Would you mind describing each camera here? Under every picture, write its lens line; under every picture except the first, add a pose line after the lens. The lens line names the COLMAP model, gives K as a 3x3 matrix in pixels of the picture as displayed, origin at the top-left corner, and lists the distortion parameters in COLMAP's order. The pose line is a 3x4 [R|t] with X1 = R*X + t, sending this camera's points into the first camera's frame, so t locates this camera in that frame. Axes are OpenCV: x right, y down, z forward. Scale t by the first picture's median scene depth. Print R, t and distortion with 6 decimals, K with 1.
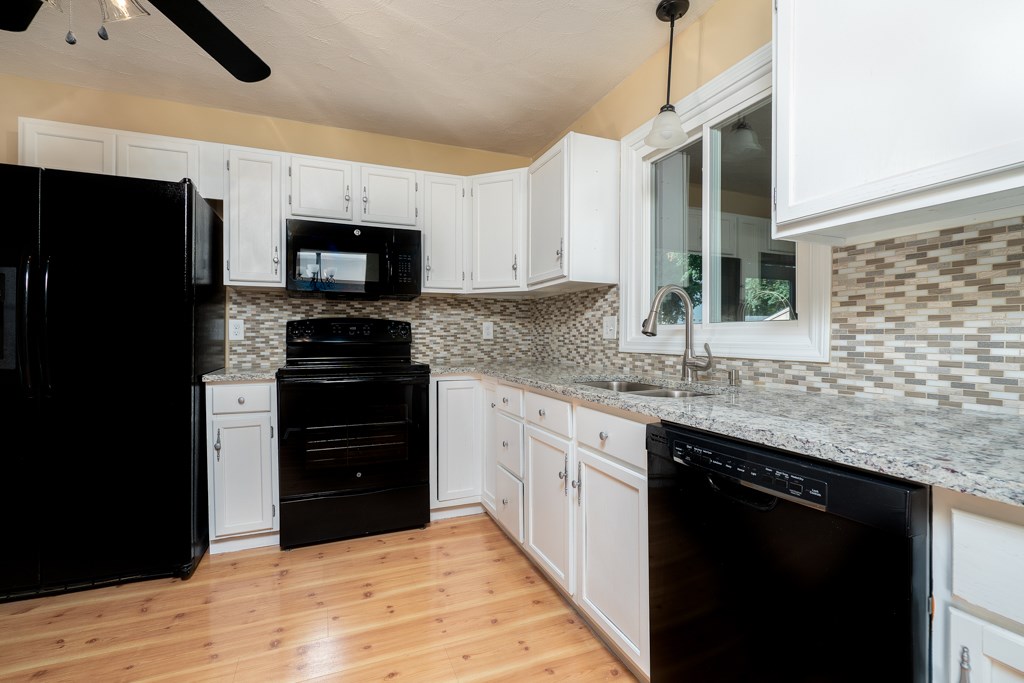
lens RADIAL K [[463.3, 0, 516.8], [0, 463.3, 340.9], [0, 0, 1]] dist [-0.006940, 0.002000]
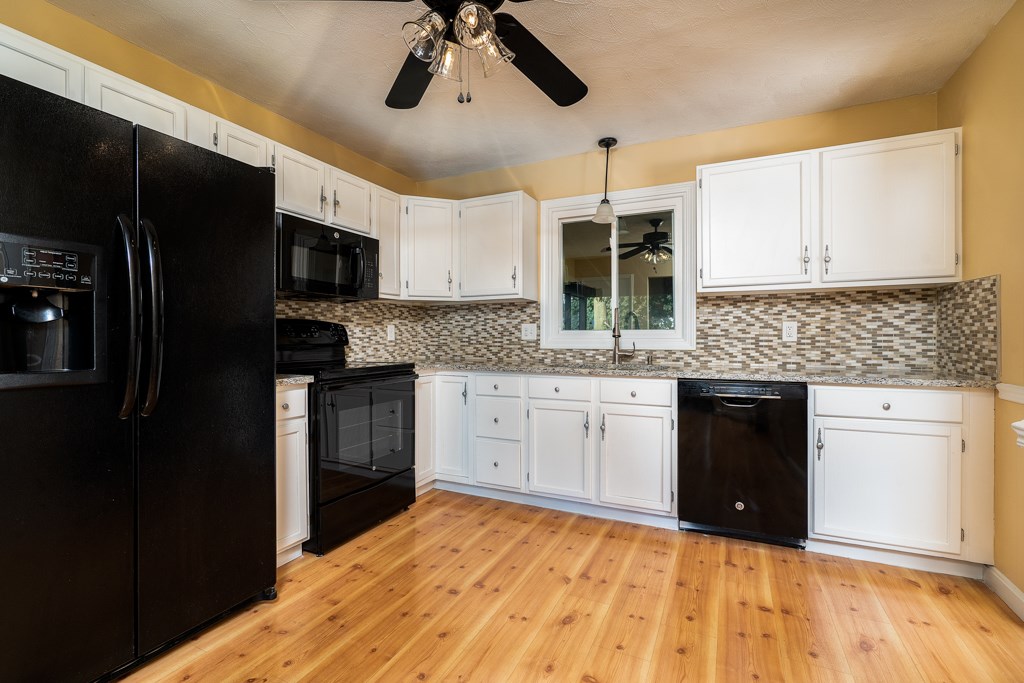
lens RADIAL K [[463.3, 0, 515.4], [0, 463.3, 339.4], [0, 0, 1]] dist [-0.006940, 0.002000]
pose [[0.737766, -0.003414, 0.675048, -1.230228], [0.007635, 0.999965, -0.003288, -0.001500], [-0.675013, 0.007580, 0.737767, -0.011079]]
